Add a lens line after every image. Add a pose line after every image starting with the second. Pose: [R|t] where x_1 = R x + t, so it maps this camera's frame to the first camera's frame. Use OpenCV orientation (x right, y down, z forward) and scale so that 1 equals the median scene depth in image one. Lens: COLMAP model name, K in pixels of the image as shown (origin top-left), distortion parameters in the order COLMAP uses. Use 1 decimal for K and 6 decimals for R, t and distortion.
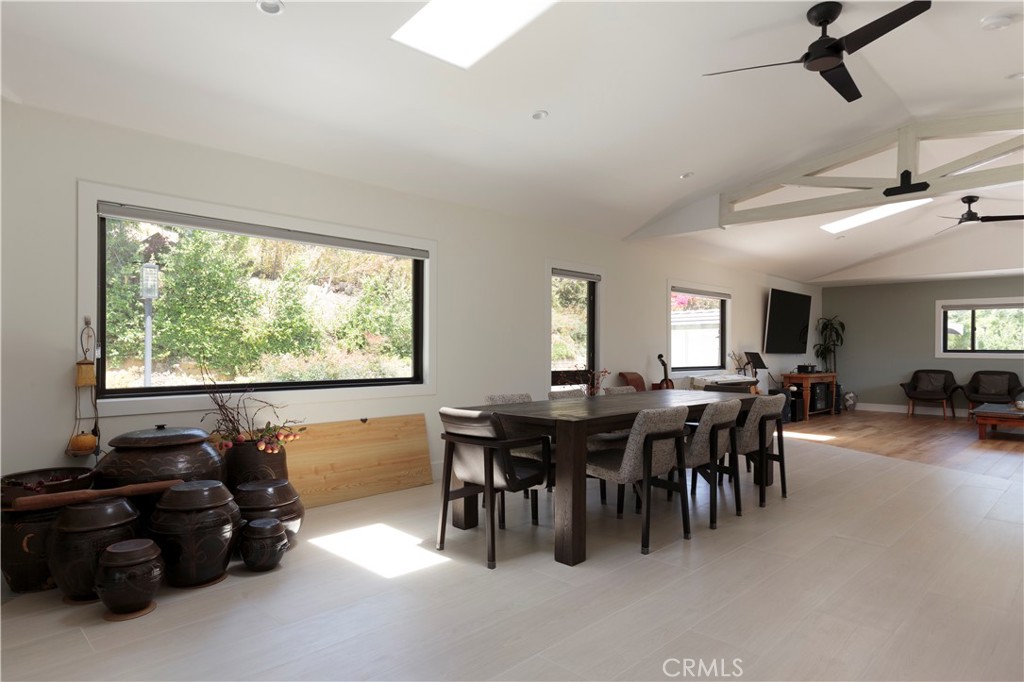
lens RADIAL K [[589.0, 0, 510.9], [0, 589.0, 347.0], [0, 0, 1]] dist [-0.000176, -0.000069]
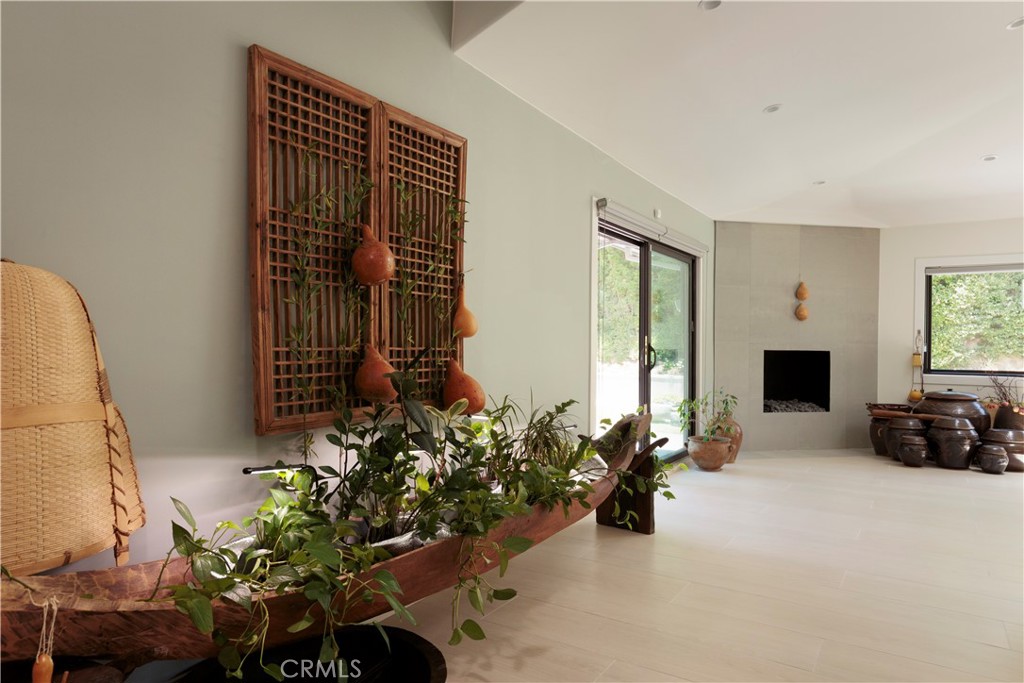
lens RADIAL K [[669.3, 0, 511.2], [0, 669.3, 345.7], [0, 0, 1]] dist [0.004262, 0.000623]
pose [[0.225479, 0.004907, -0.974236, 1.110223], [-0.008182, 0.999962, 0.003142, 0.004143], [0.974214, 0.007263, 0.225511, -0.780143]]
